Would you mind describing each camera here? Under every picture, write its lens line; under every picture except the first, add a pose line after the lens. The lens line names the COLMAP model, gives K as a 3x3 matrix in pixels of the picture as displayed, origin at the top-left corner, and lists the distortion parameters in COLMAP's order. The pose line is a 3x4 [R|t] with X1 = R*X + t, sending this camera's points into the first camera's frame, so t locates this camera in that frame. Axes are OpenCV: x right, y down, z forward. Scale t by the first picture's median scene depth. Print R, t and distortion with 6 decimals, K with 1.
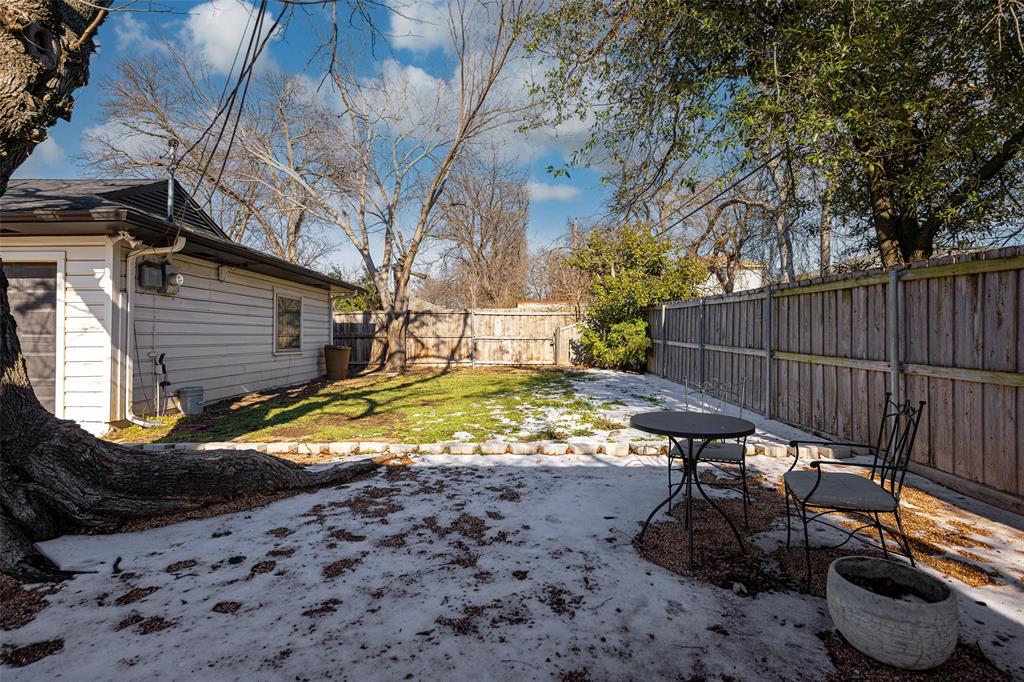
lens RADIAL K [[525.8, 0, 514.6], [0, 525.8, 333.9], [0, 0, 1]] dist [0.029202, 0.000616]
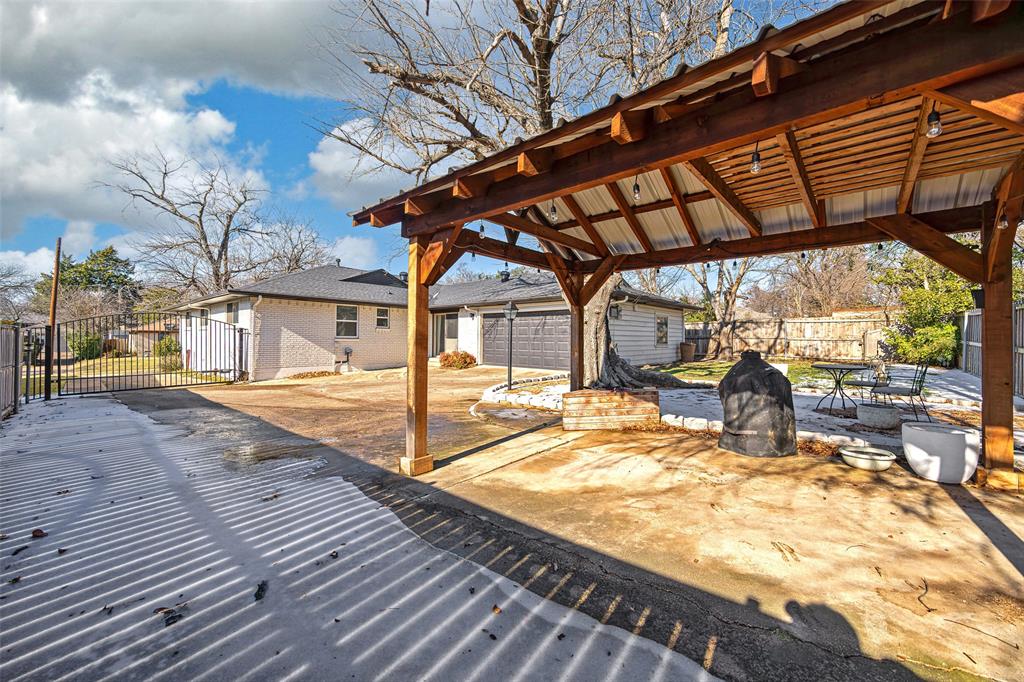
lens RADIAL K [[392.2, 0, 508.8], [0, 392.2, 331.8], [0, 0, 1]] dist [-0.003423, -0.000361]
pose [[0.742359, -0.005919, -0.669976, 0.073744], [-0.002436, 0.999931, -0.011534, 0.002685], [0.669998, 0.010195, 0.742293, -0.288023]]
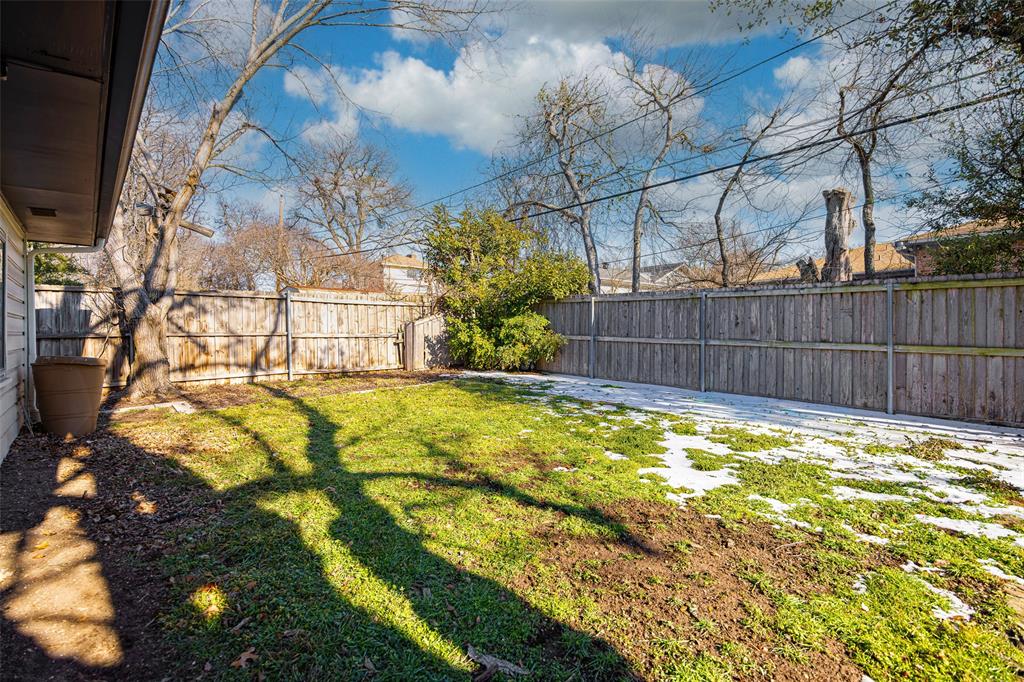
lens RADIAL K [[473.2, 0, 511.7], [0, 473.2, 338.8], [0, 0, 1]] dist [0.000342, -0.000004]
pose [[0.749393, -0.013098, 0.661996, -0.268722], [-0.002595, 0.999739, 0.022719, -0.002392], [-0.662120, -0.018743, 0.749163, 0.368911]]
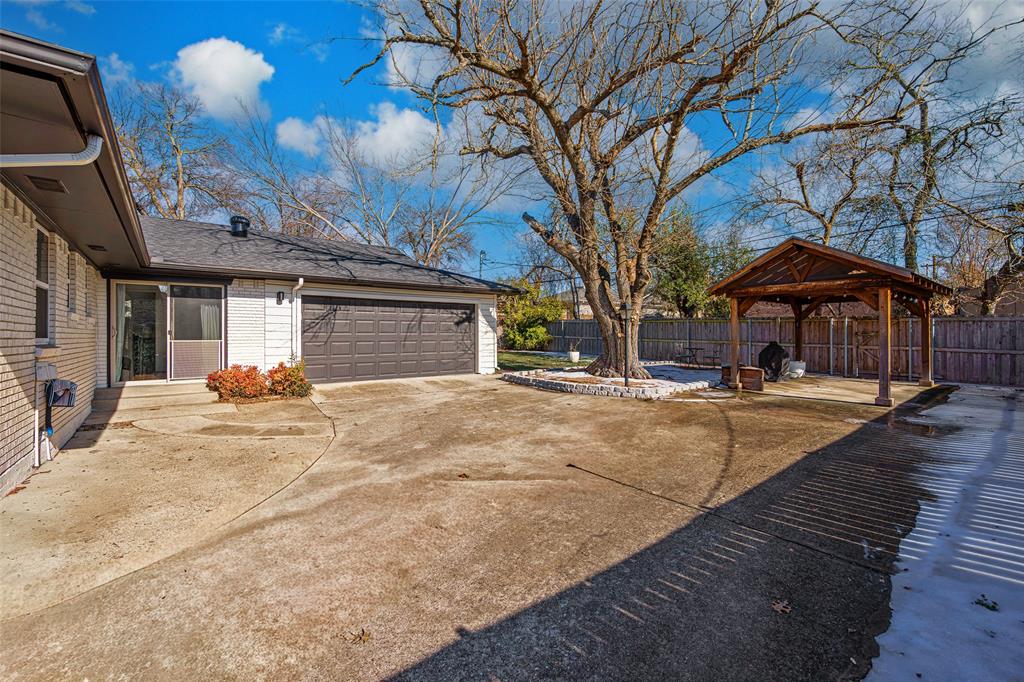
lens RADIAL K [[432.6, 0, 513.0], [0, 432.6, 336.0], [0, 0, 1]] dist [-0.029146, -0.000174]
pose [[0.791754, -0.000680, 0.610840, -0.787624], [-0.005377, 0.999953, 0.008083, -0.002083], [-0.610816, -0.009684, 0.791713, -0.273884]]
